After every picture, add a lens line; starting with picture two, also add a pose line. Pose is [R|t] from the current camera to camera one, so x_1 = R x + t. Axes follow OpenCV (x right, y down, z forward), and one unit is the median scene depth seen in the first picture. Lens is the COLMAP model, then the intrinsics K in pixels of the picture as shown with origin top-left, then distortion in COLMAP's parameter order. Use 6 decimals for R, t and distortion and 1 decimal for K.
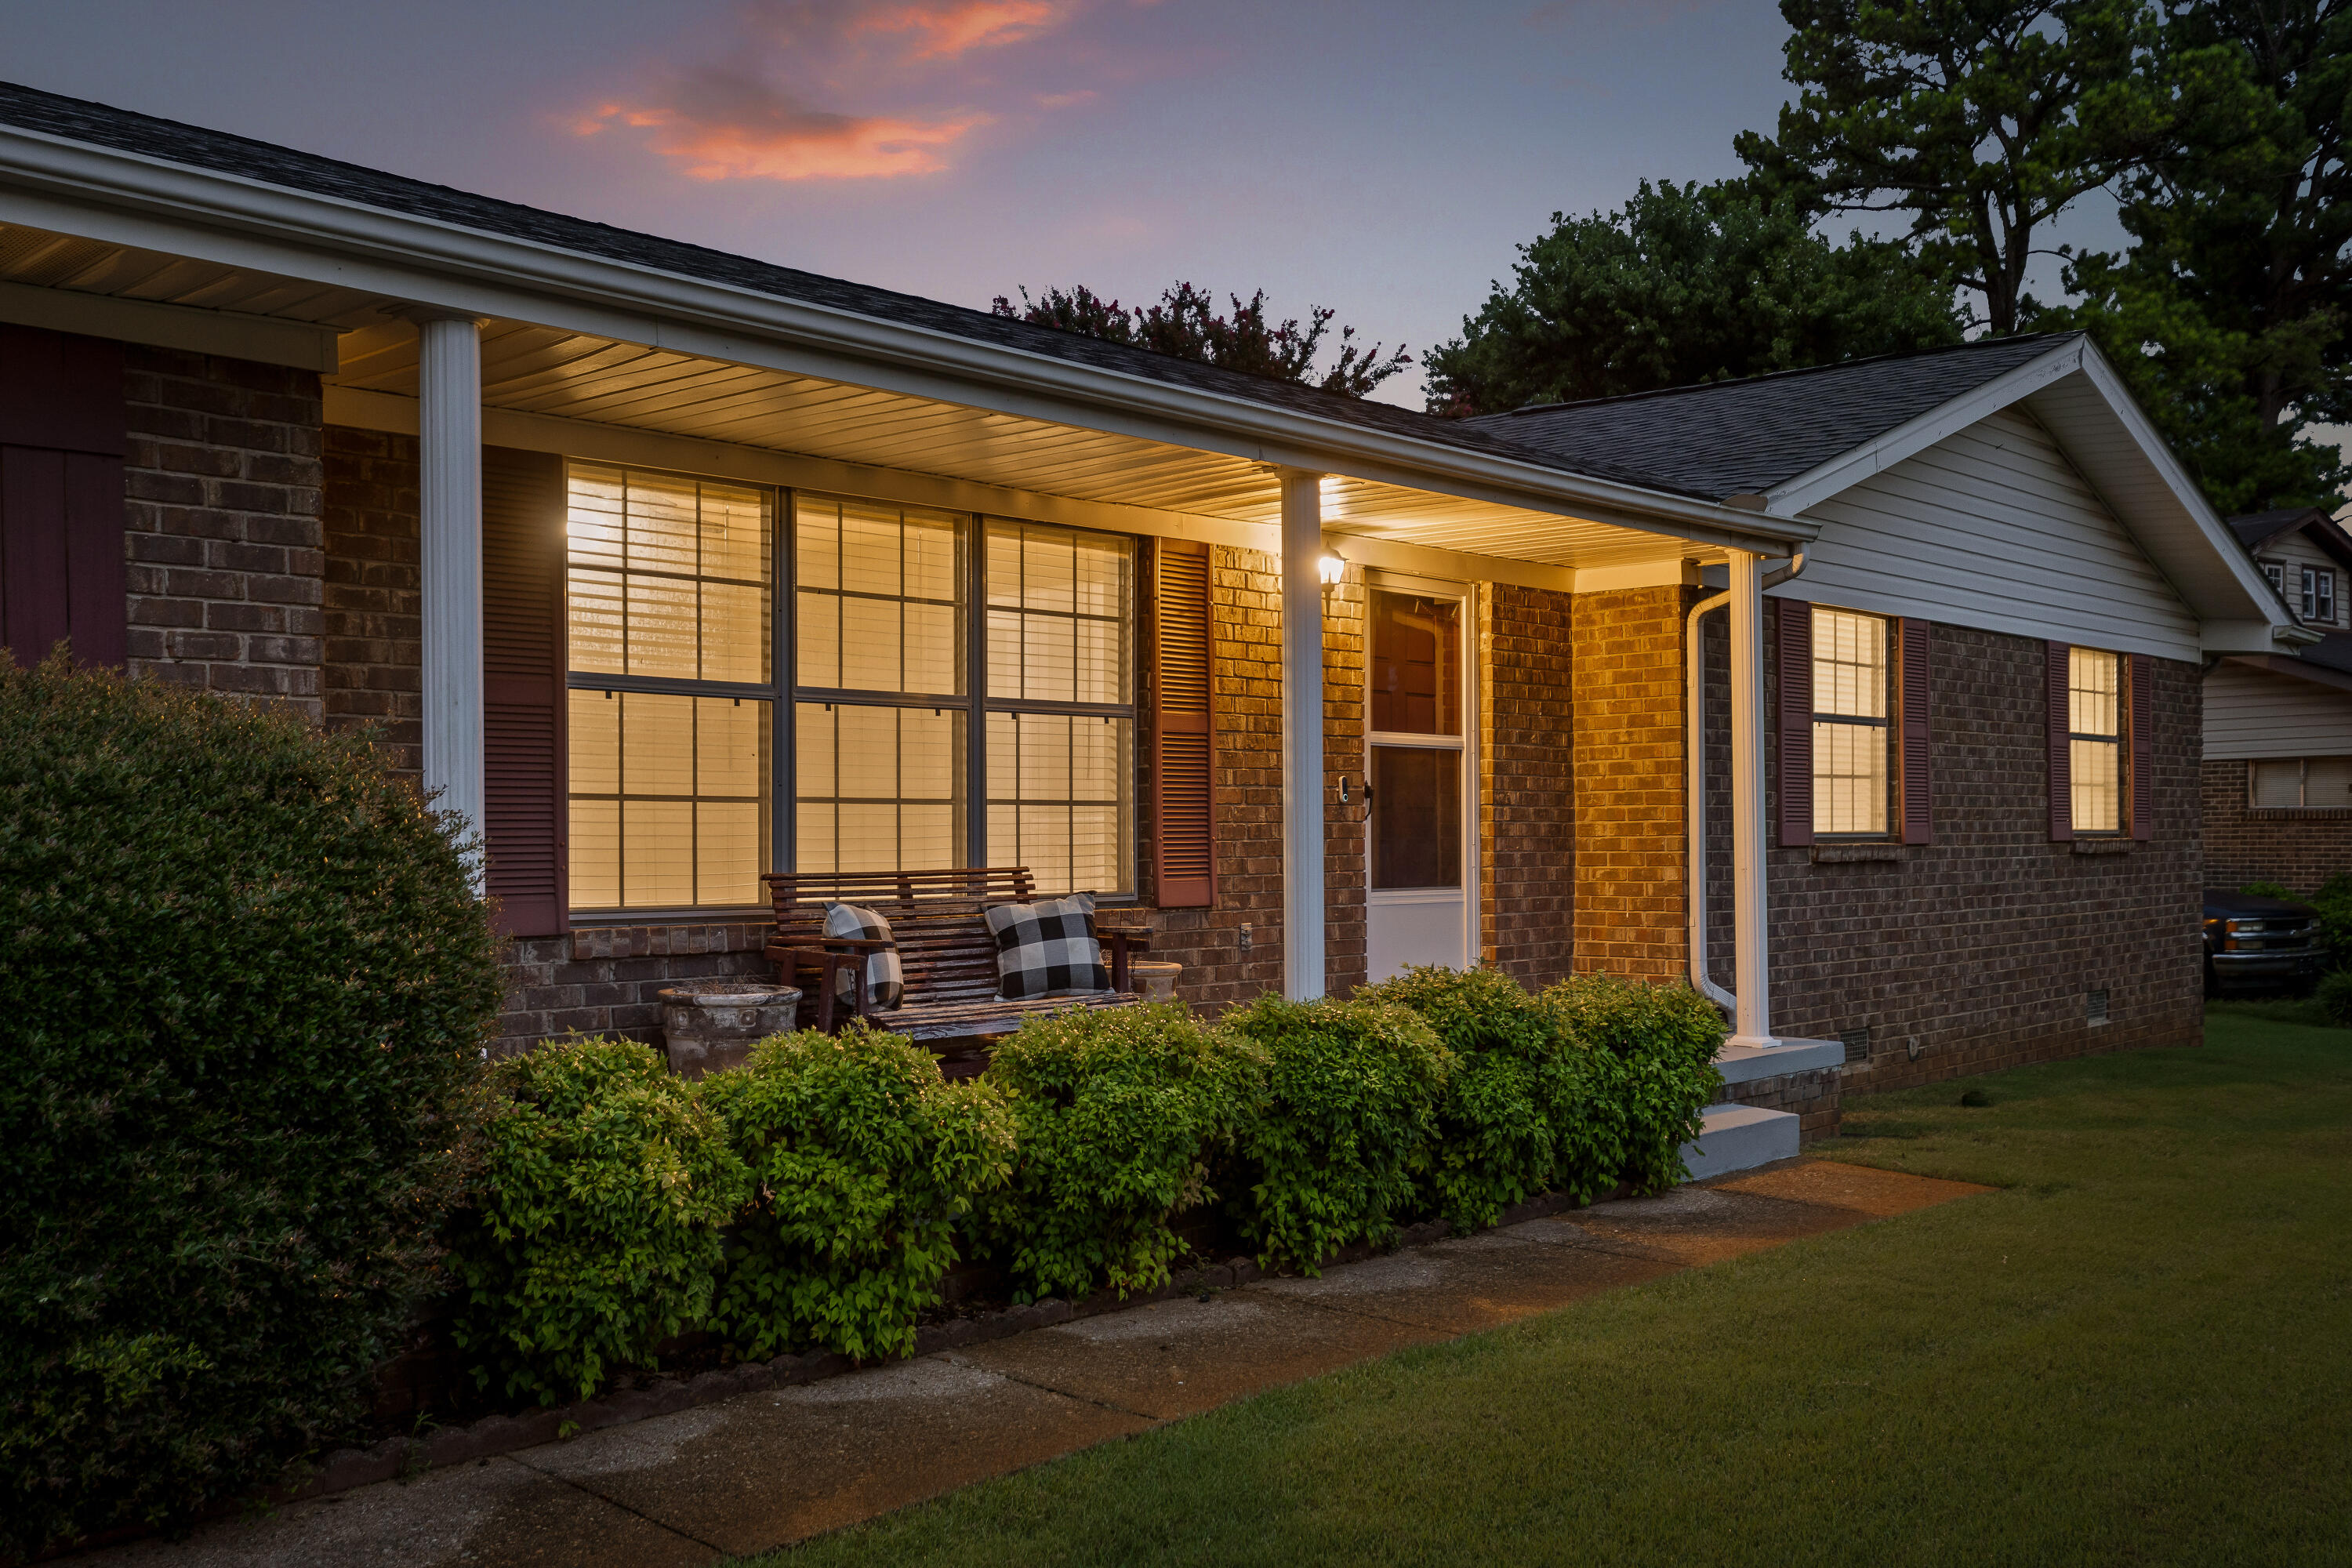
lens RADIAL K [[2282.0, 0, 1177.7], [0, 2282.0, 836.1], [0, 0, 1]] dist [0.007981, -0.001783]
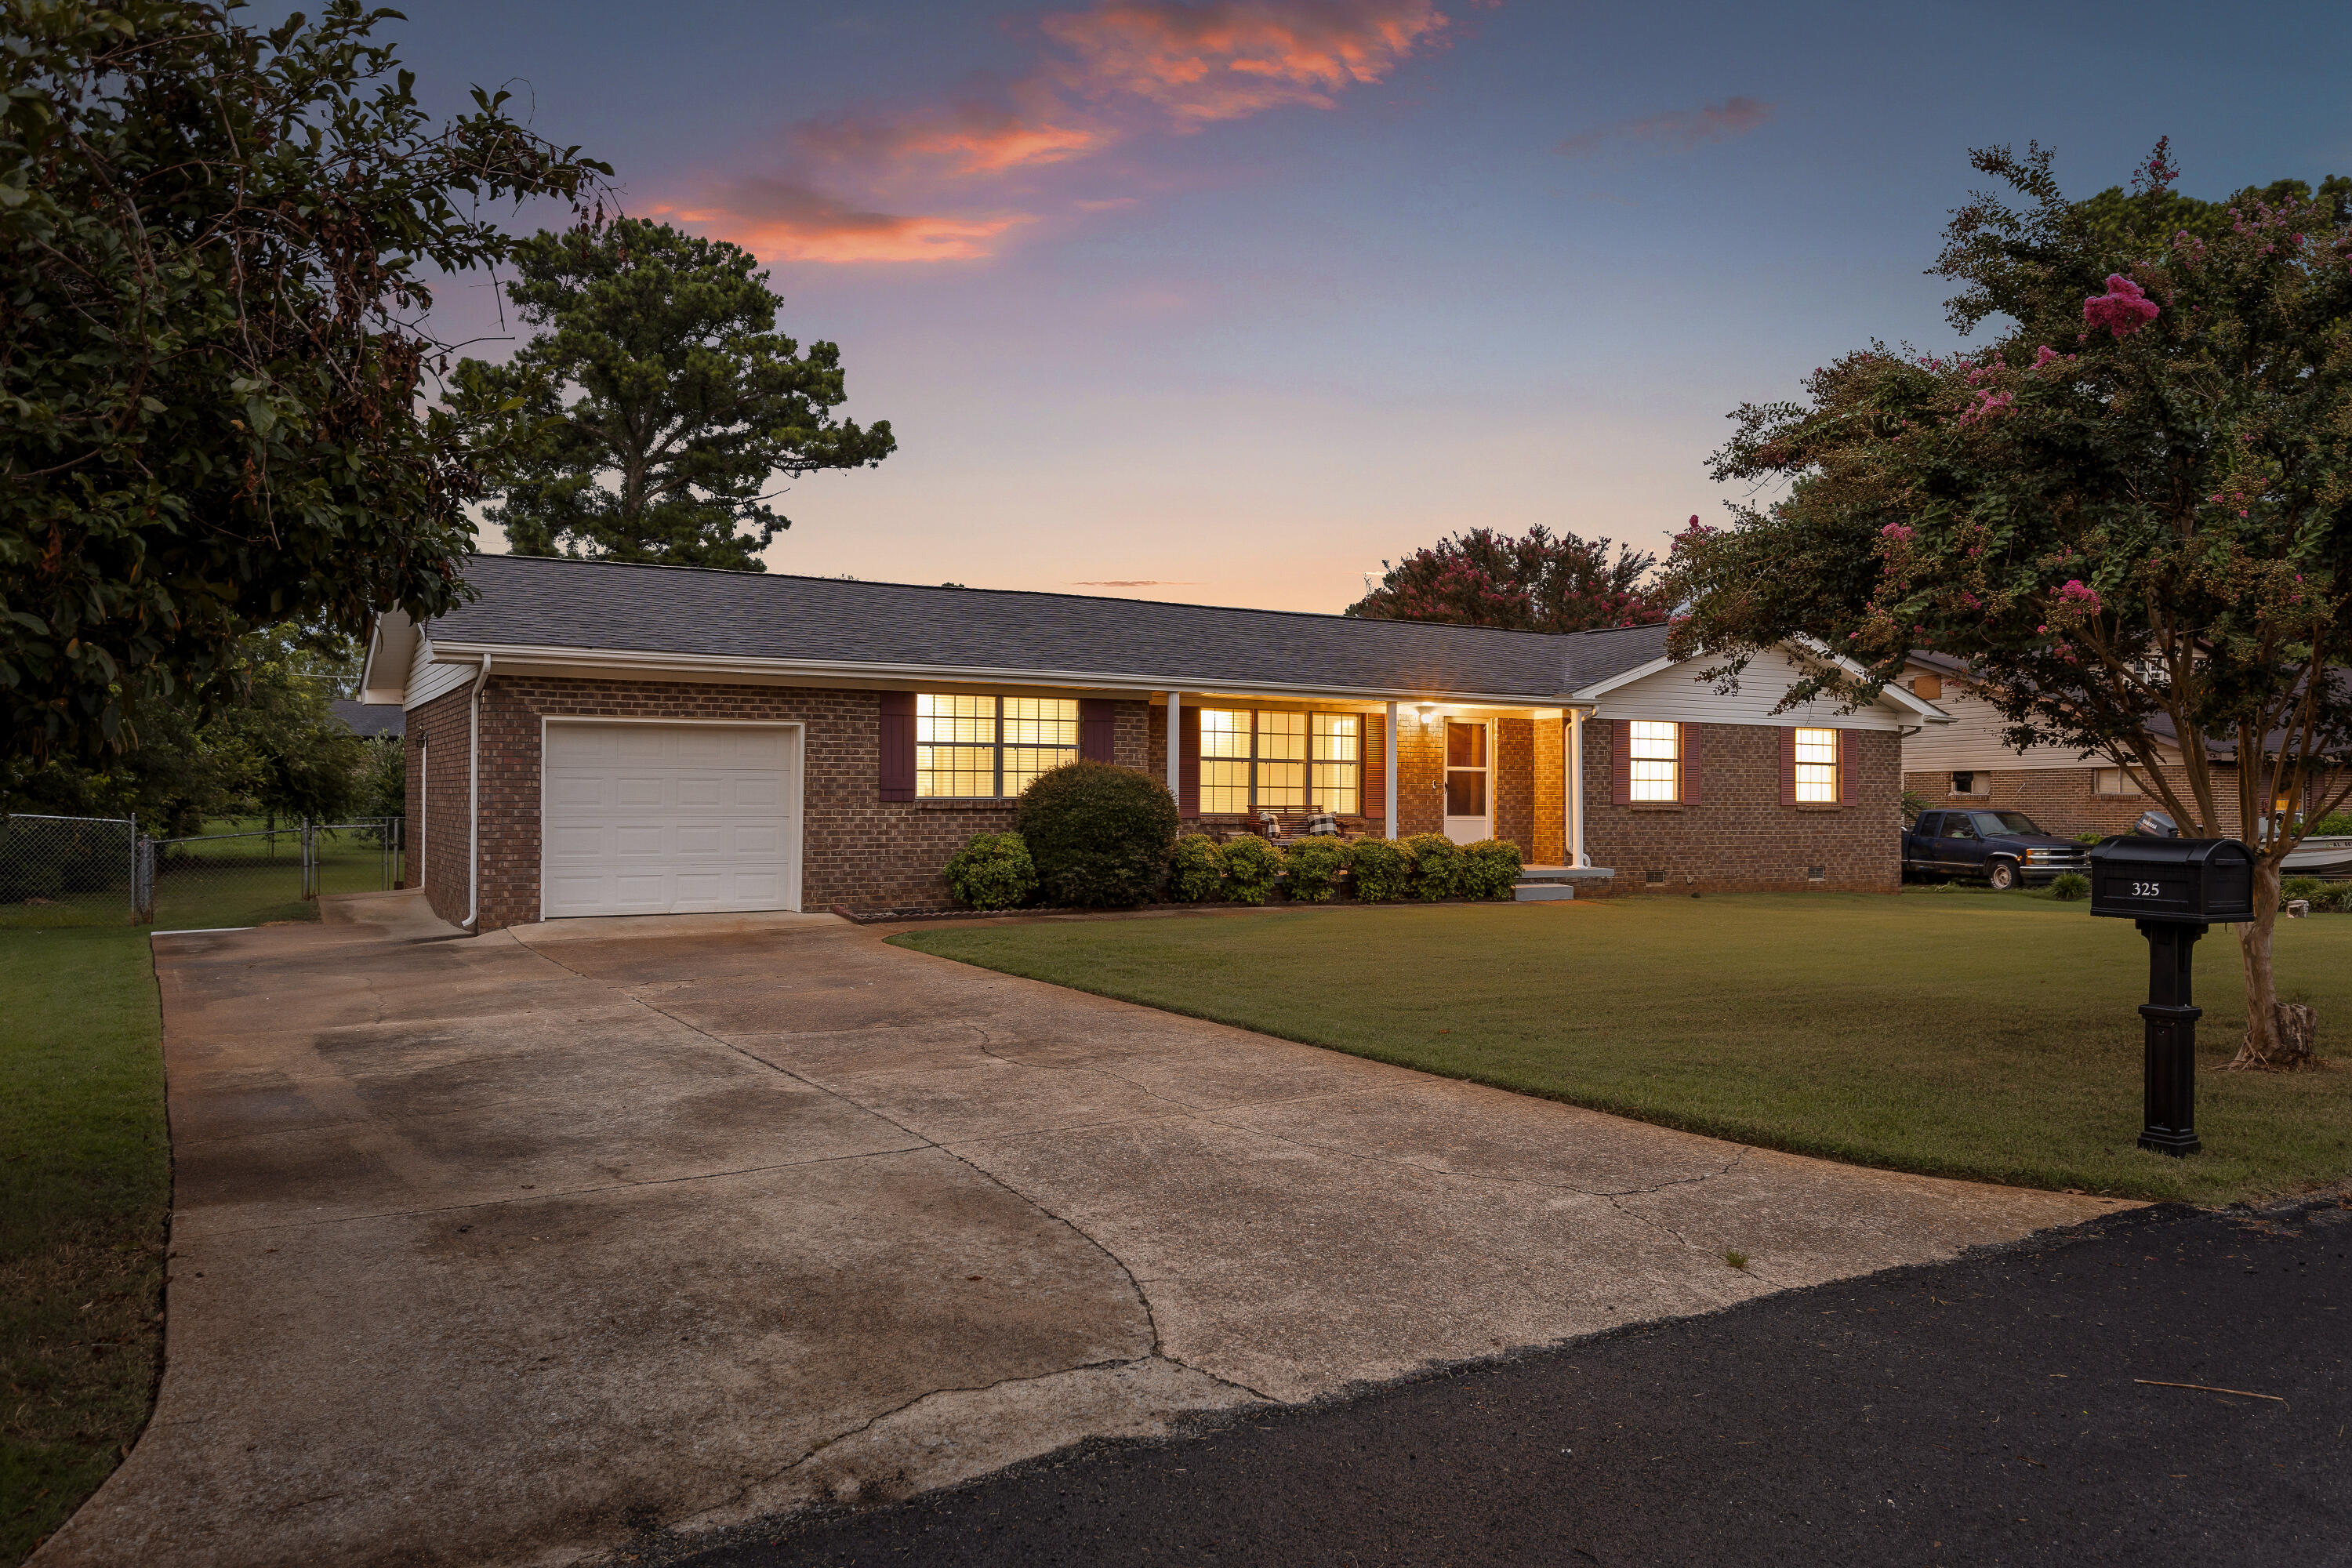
lens RADIAL K [[1642.1, 0, 1176.0], [0, 1642.1, 784.0], [0, 0, 1]] dist [-0.000652, 0.001417]
pose [[0.948748, 0.008090, -0.315929, 0.501699], [-0.012033, 0.999872, -0.010529, 0.008928], [0.315804, 0.013791, 0.948724, -1.465632]]
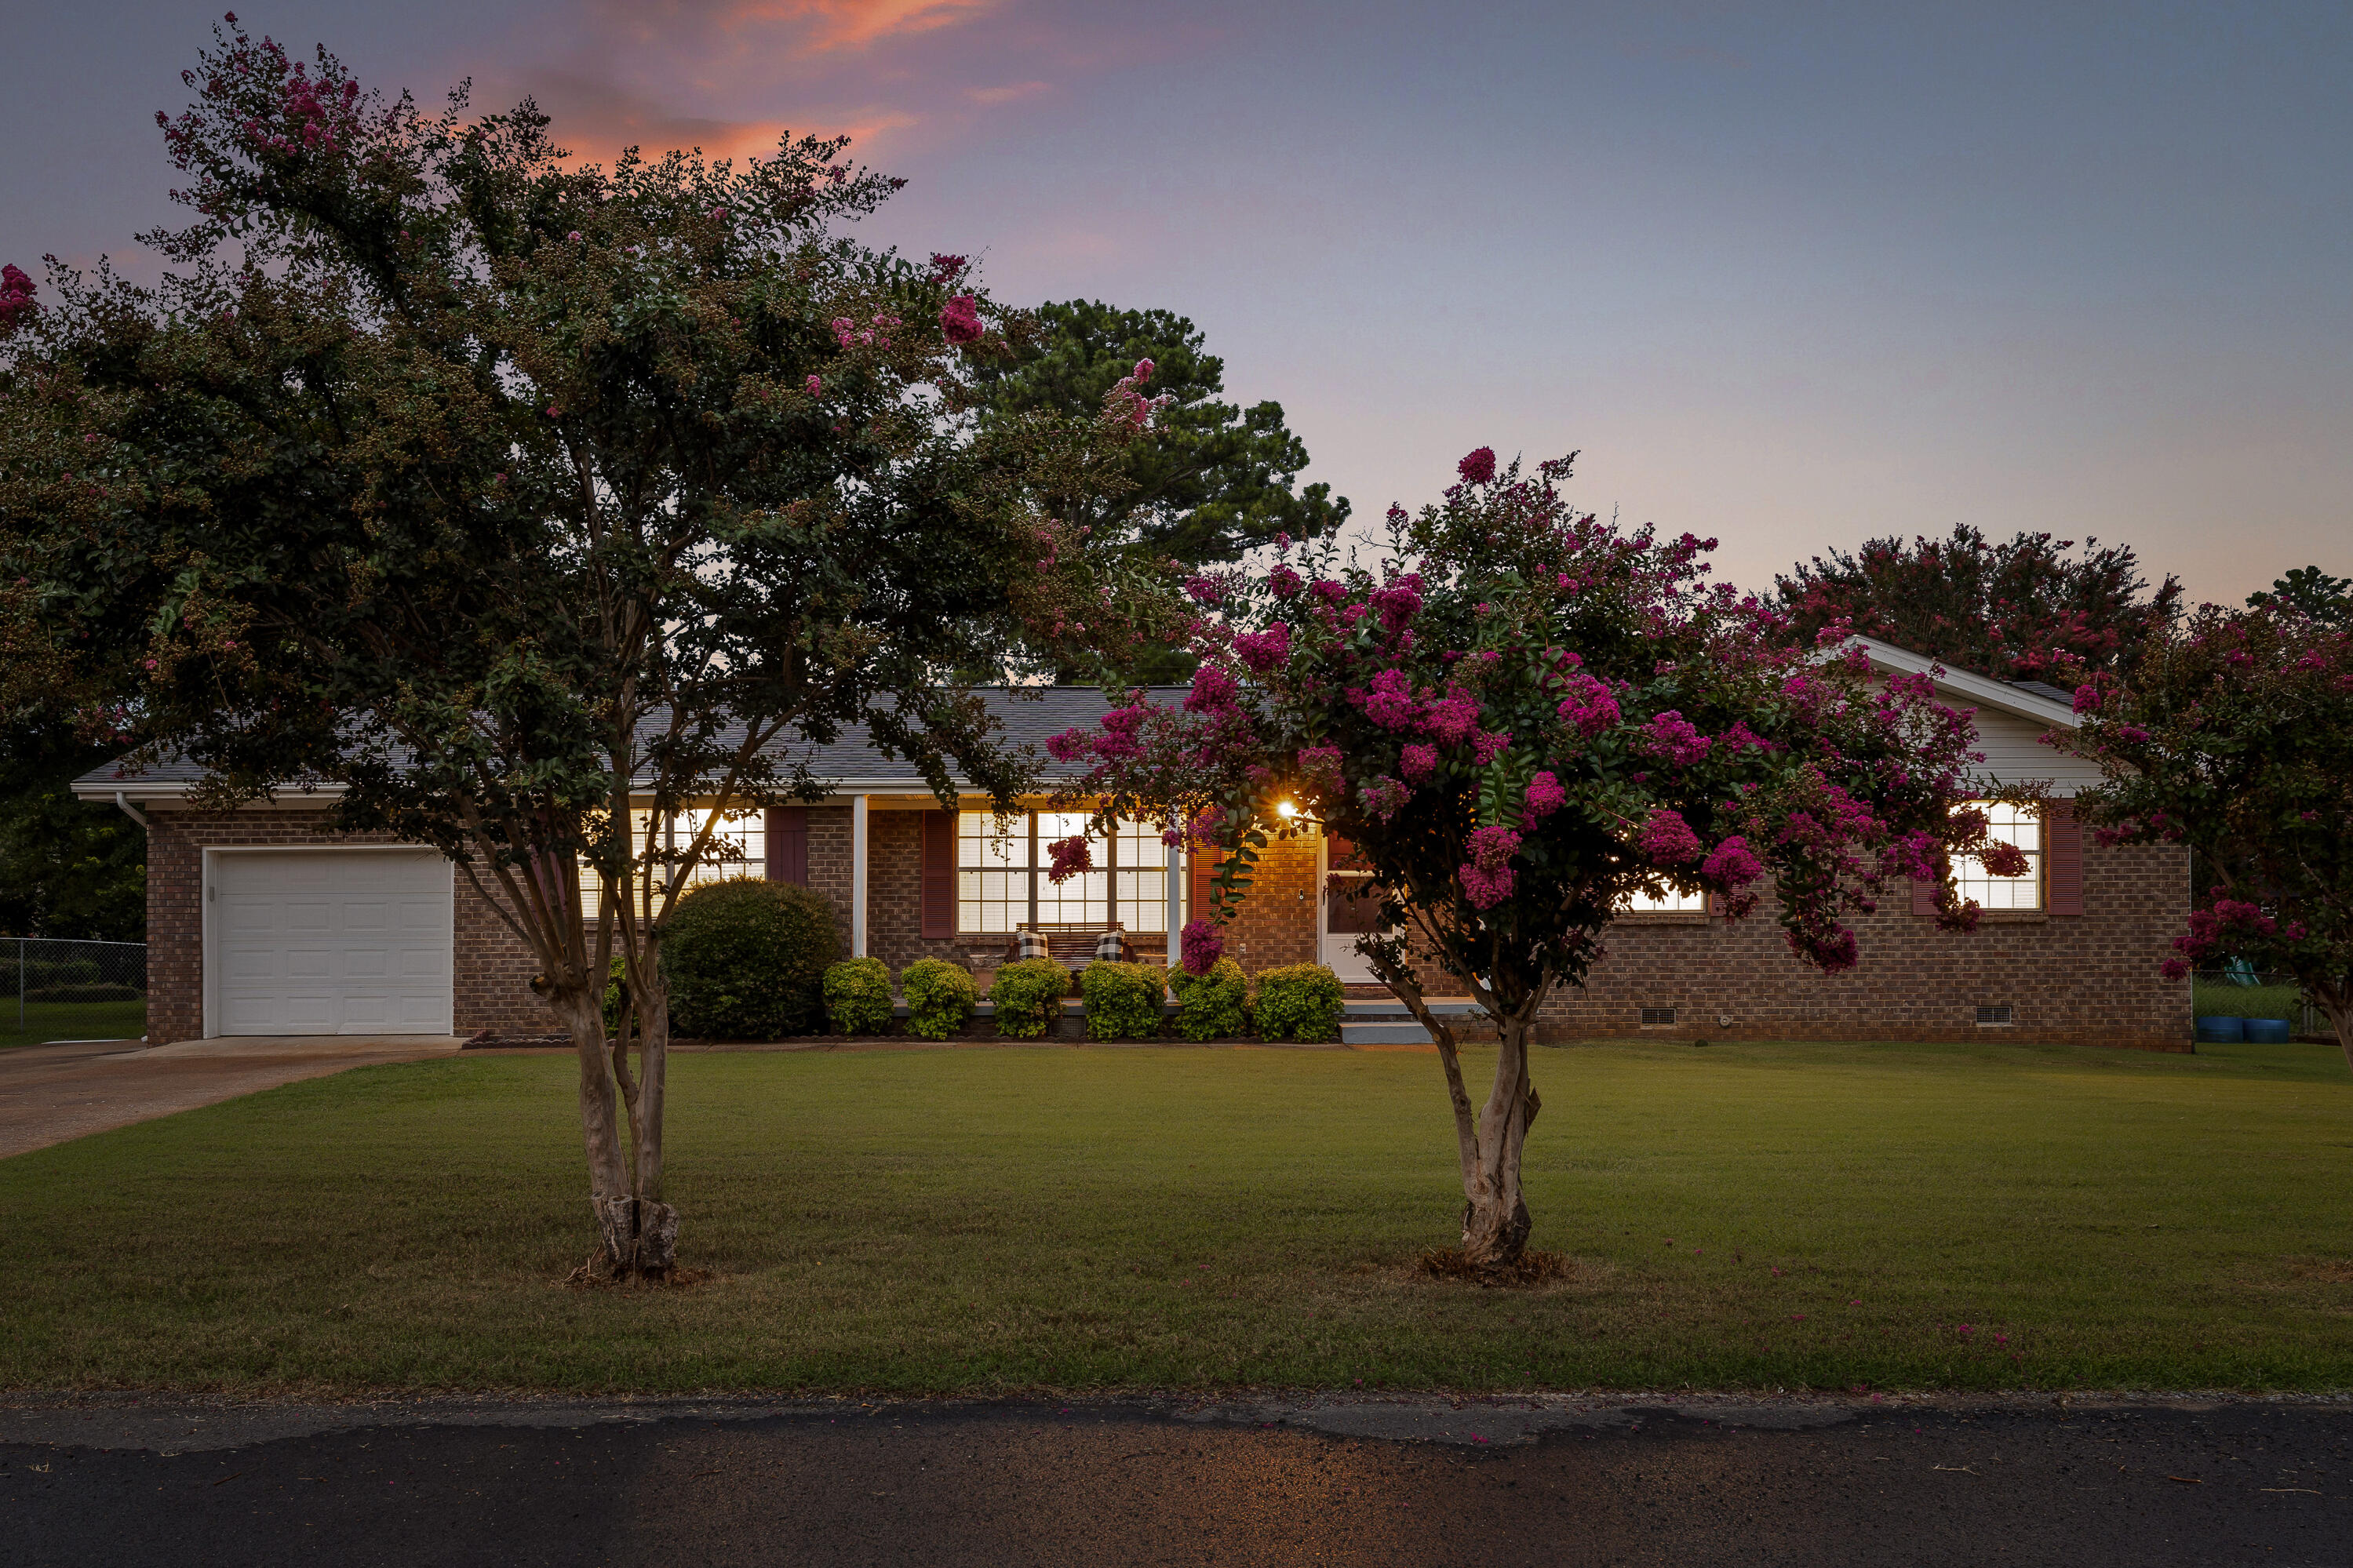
lens RADIAL K [[1878.1, 0, 998.3], [0, 1878.1, 907.1], [0, 0, 1]] dist [0.000561, -0.006204]
pose [[0.657032, -0.003014, -0.753857, 1.560535], [-0.000016, 0.999992, -0.004011, 0.003134], [0.753863, 0.002647, 0.657027, -0.709634]]
